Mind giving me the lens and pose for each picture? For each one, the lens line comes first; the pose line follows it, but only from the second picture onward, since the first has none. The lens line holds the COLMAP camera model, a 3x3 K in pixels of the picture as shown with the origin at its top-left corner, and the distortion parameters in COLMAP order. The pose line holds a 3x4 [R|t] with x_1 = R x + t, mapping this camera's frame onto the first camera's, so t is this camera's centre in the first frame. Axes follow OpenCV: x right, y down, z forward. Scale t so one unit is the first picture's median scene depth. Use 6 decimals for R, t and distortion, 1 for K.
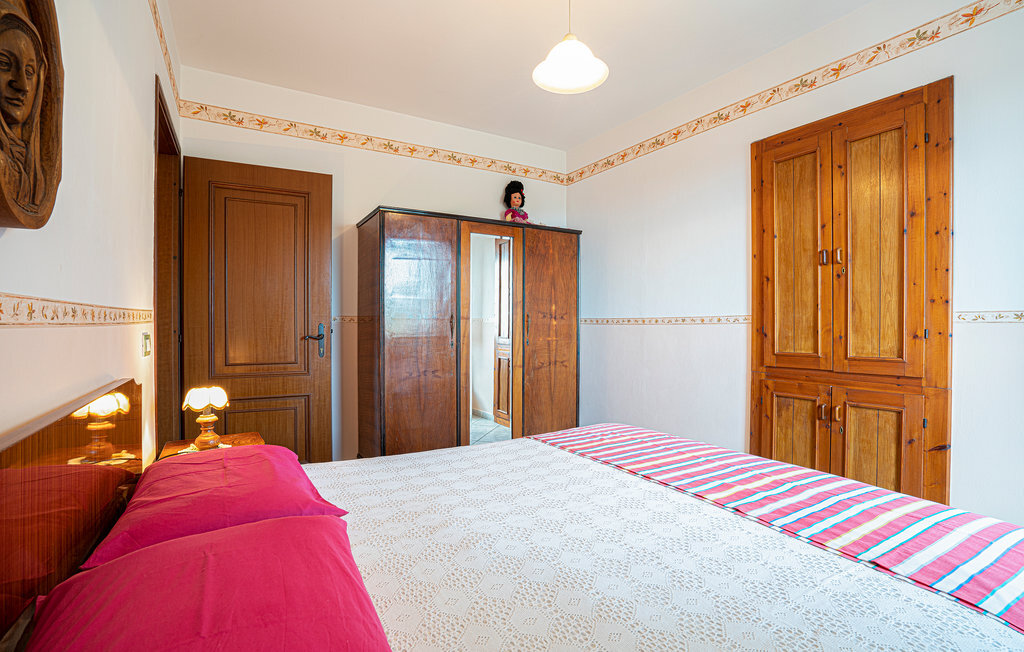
lens RADIAL K [[479.6, 0, 518.5], [0, 479.6, 322.6], [0, 0, 1]] dist [-0.043830, 0.012906]
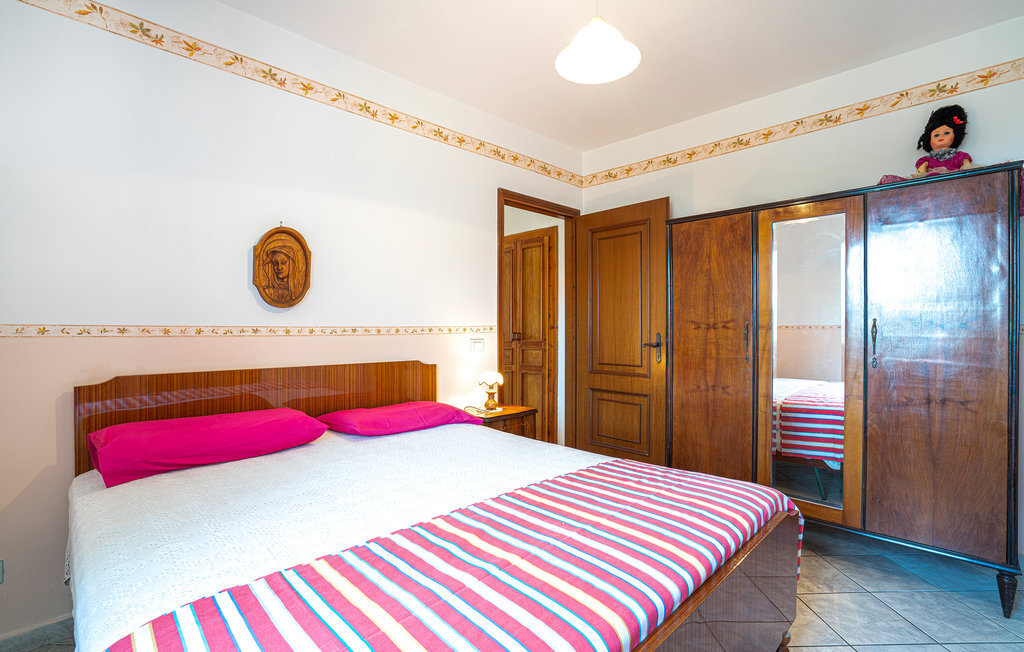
lens RADIAL K [[479.6, 0, 517.2], [0, 479.6, 333.8], [0, 0, 1]] dist [-0.043830, 0.012906]
pose [[0.239490, 0.008410, -0.970862, 0.589635], [-0.002371, 0.999965, 0.008077, -0.004501], [0.970896, 0.000368, 0.239501, 0.405068]]
